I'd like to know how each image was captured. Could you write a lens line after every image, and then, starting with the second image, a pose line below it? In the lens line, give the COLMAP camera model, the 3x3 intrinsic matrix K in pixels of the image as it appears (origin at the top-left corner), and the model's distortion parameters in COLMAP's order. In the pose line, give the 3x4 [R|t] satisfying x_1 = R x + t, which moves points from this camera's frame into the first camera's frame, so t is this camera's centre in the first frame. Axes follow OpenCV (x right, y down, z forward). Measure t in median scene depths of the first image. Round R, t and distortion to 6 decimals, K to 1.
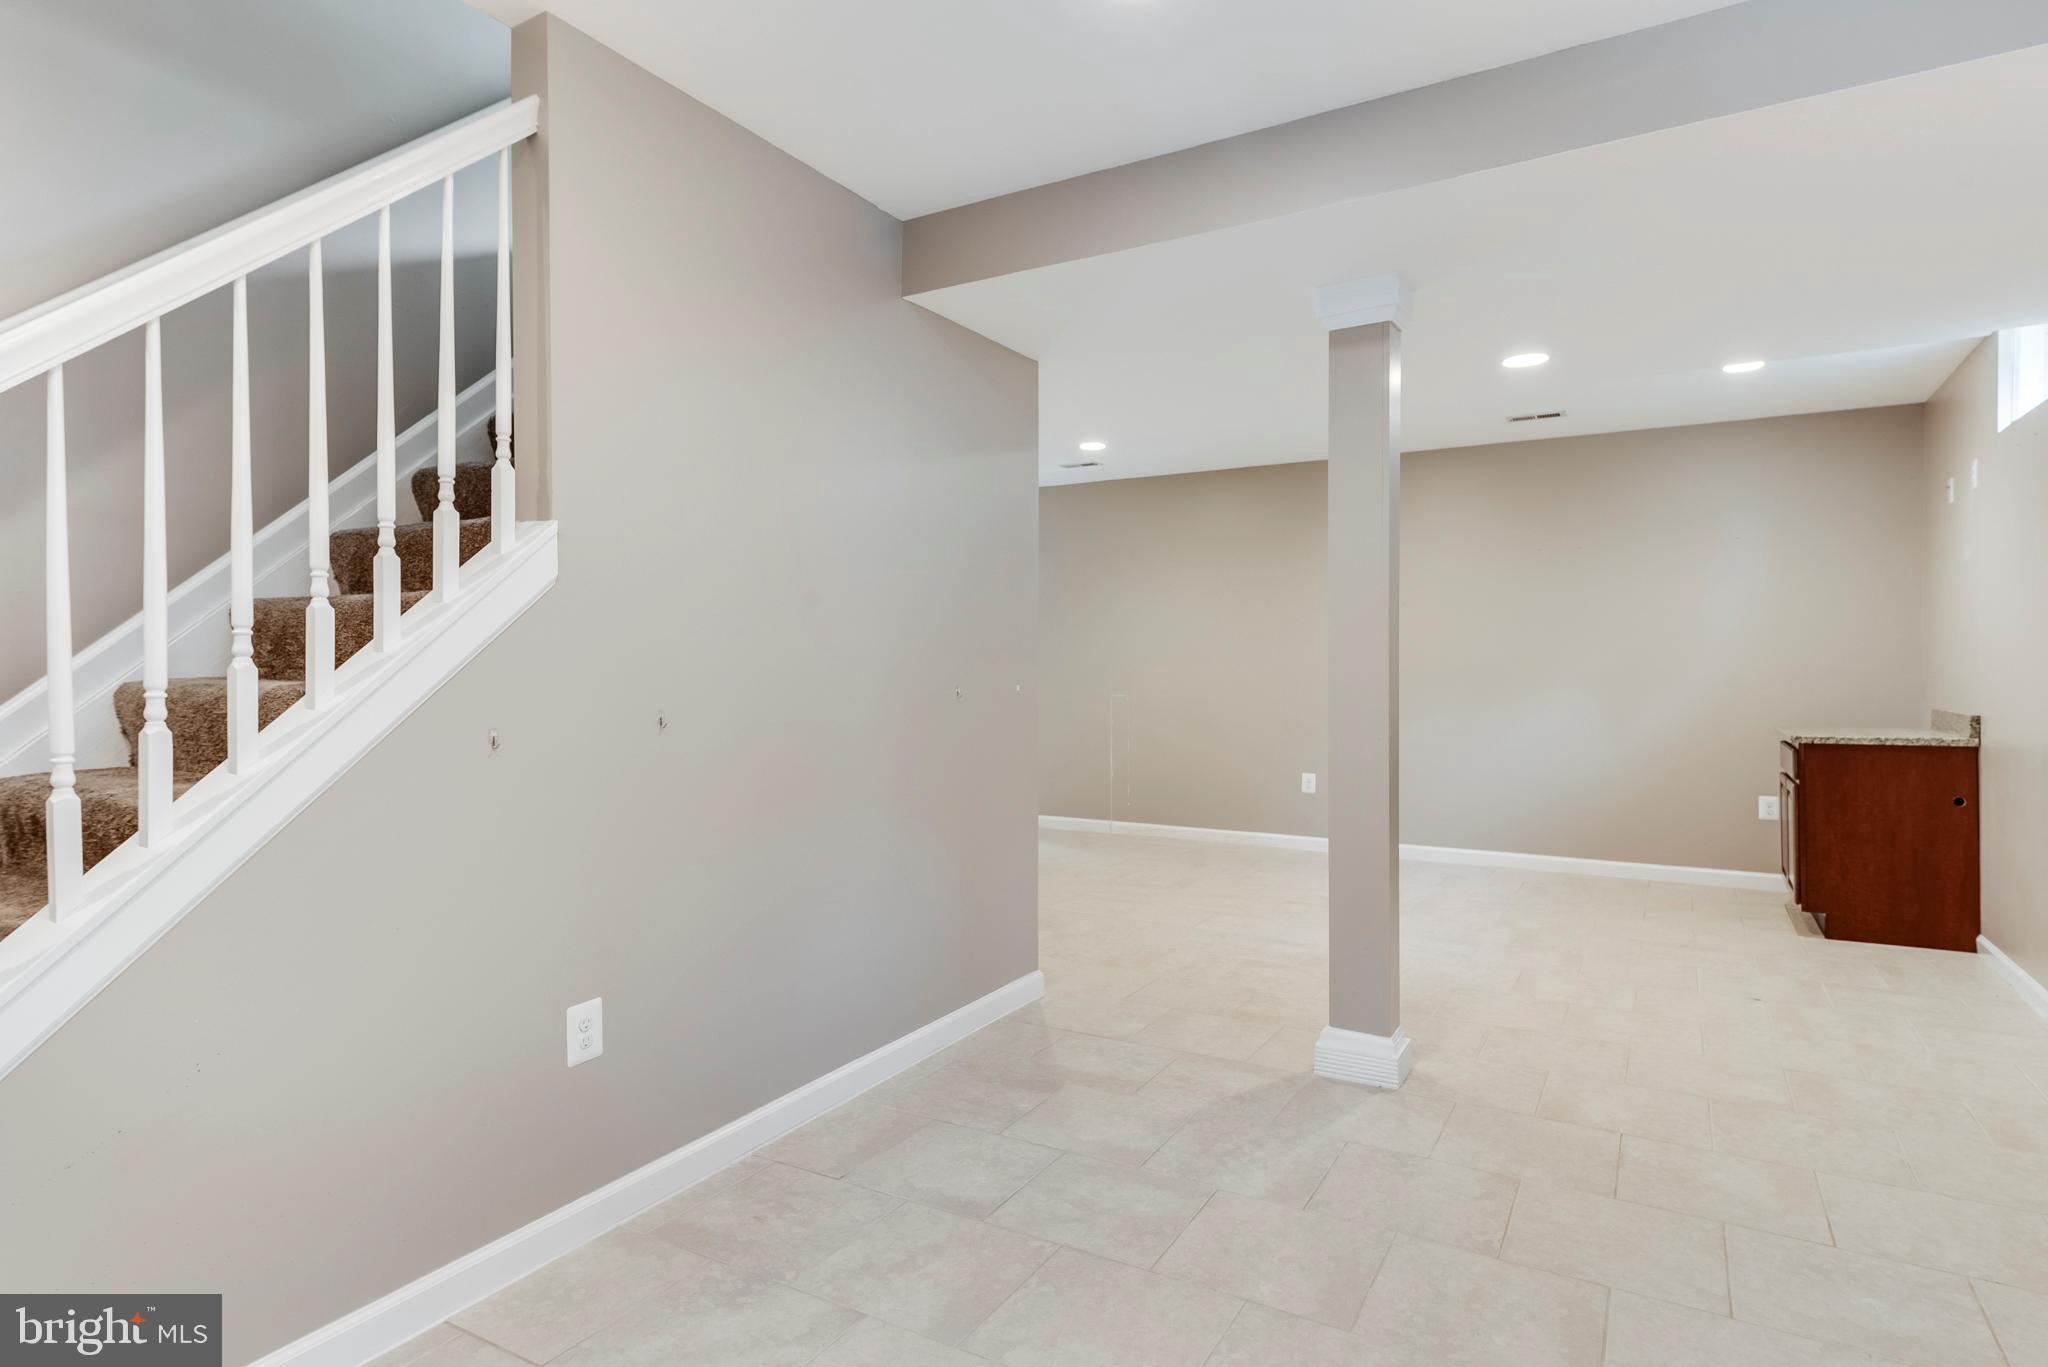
lens RADIAL K [[1076.9, 0, 1015.5], [0, 1076.9, 680.6], [0, 0, 1]] dist [0.049698, -0.001050]
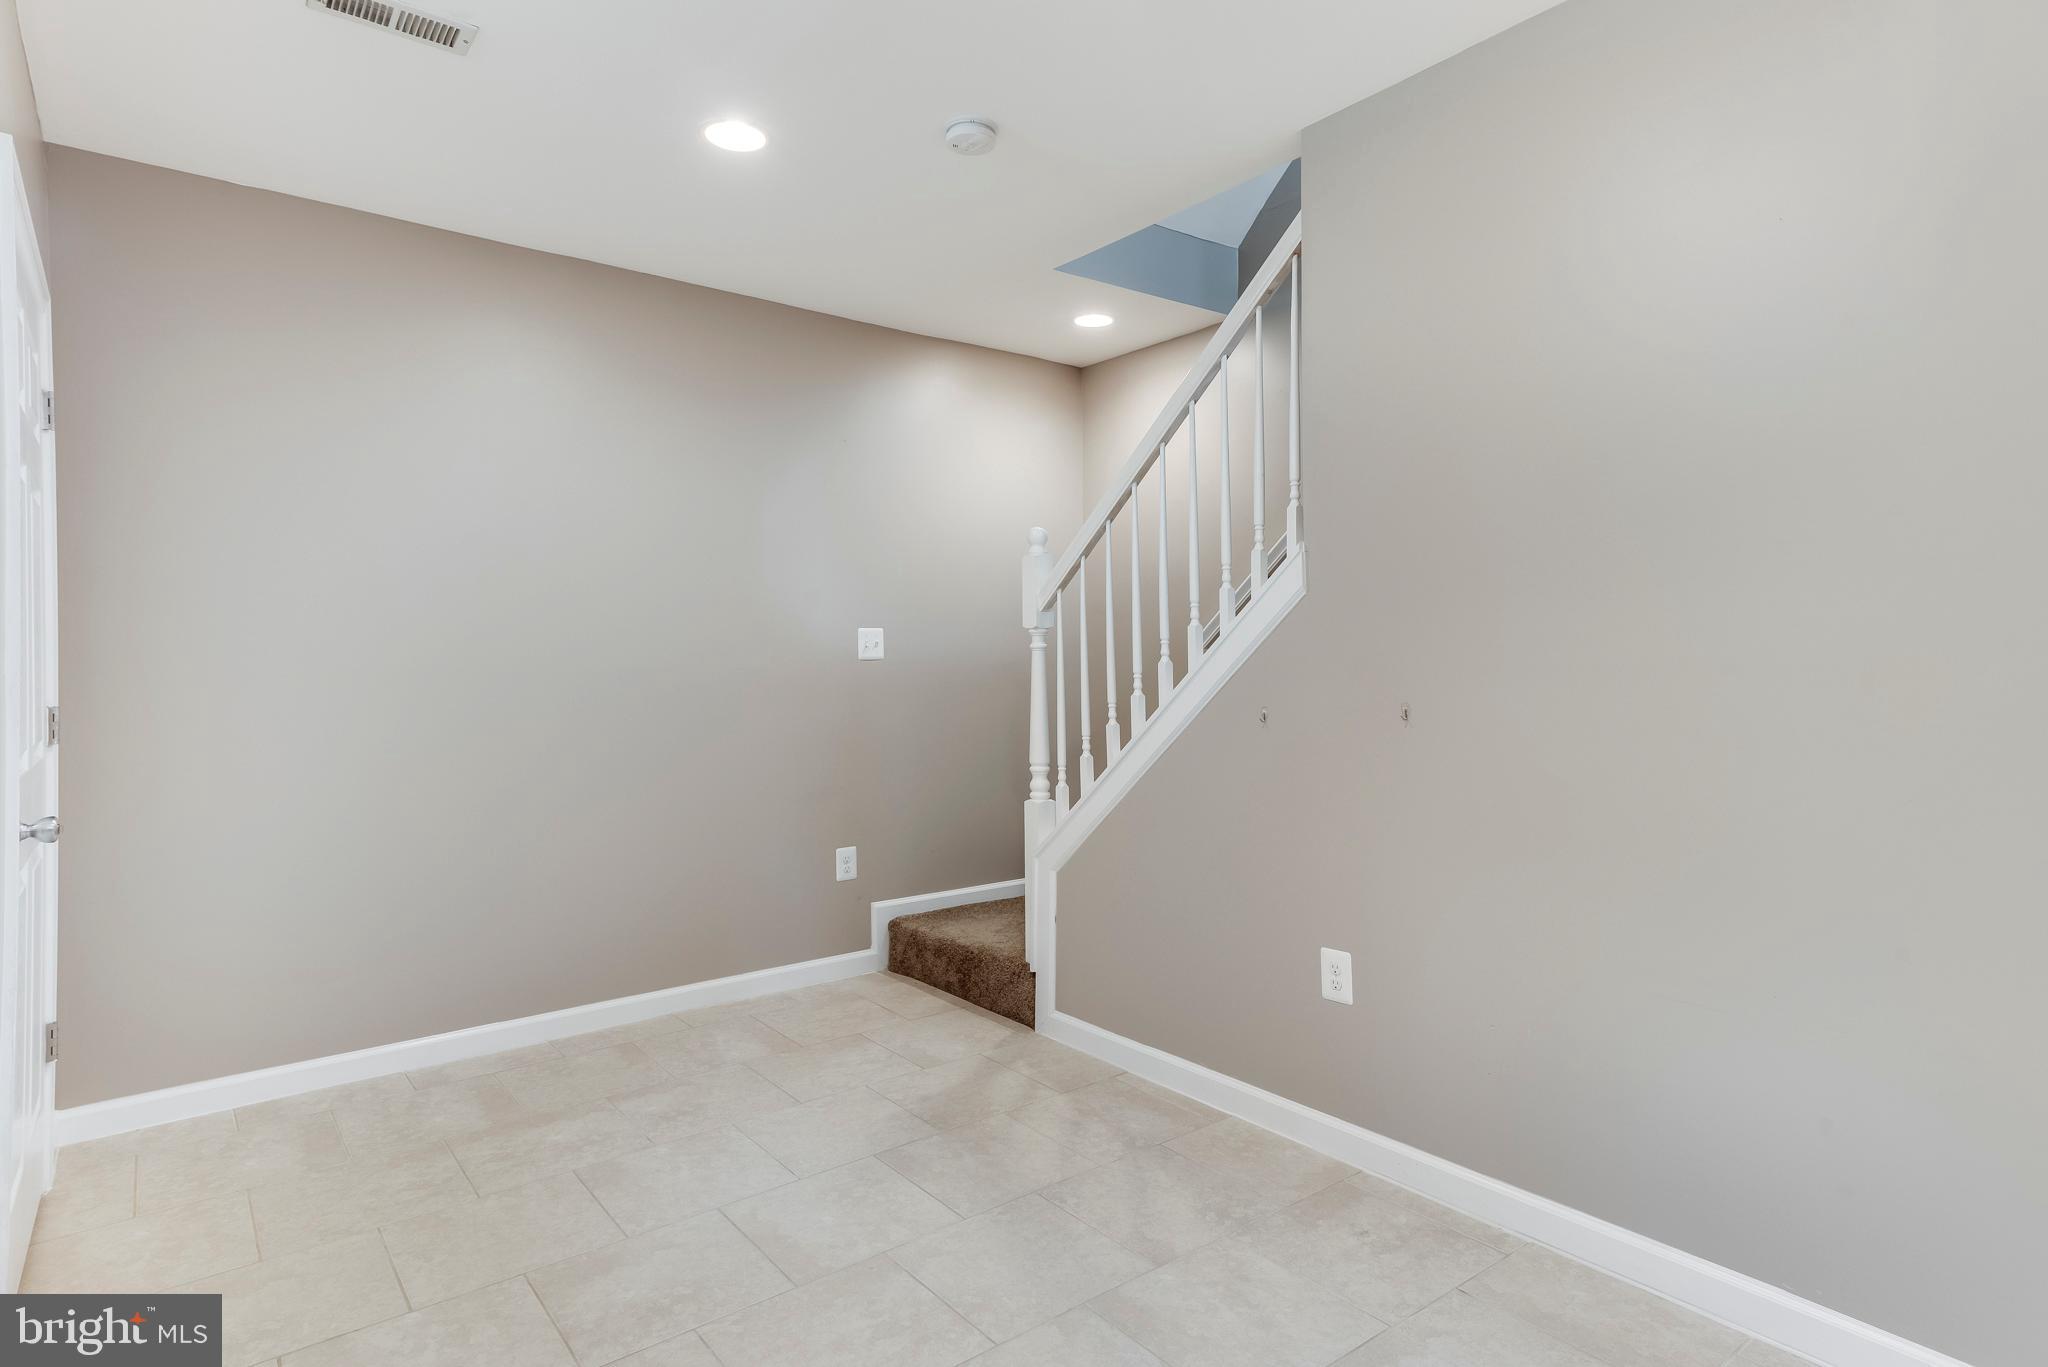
lens RADIAL K [[1076.9, 0, 1015.5], [0, 1076.9, 680.6], [0, 0, 1]] dist [0.049698, -0.001050]
pose [[-0.362049, 0.008693, -0.932118, 0.801479], [0.001942, 0.999961, 0.008571, 0.005355], [0.932157, 0.001293, -0.362052, 1.128811]]
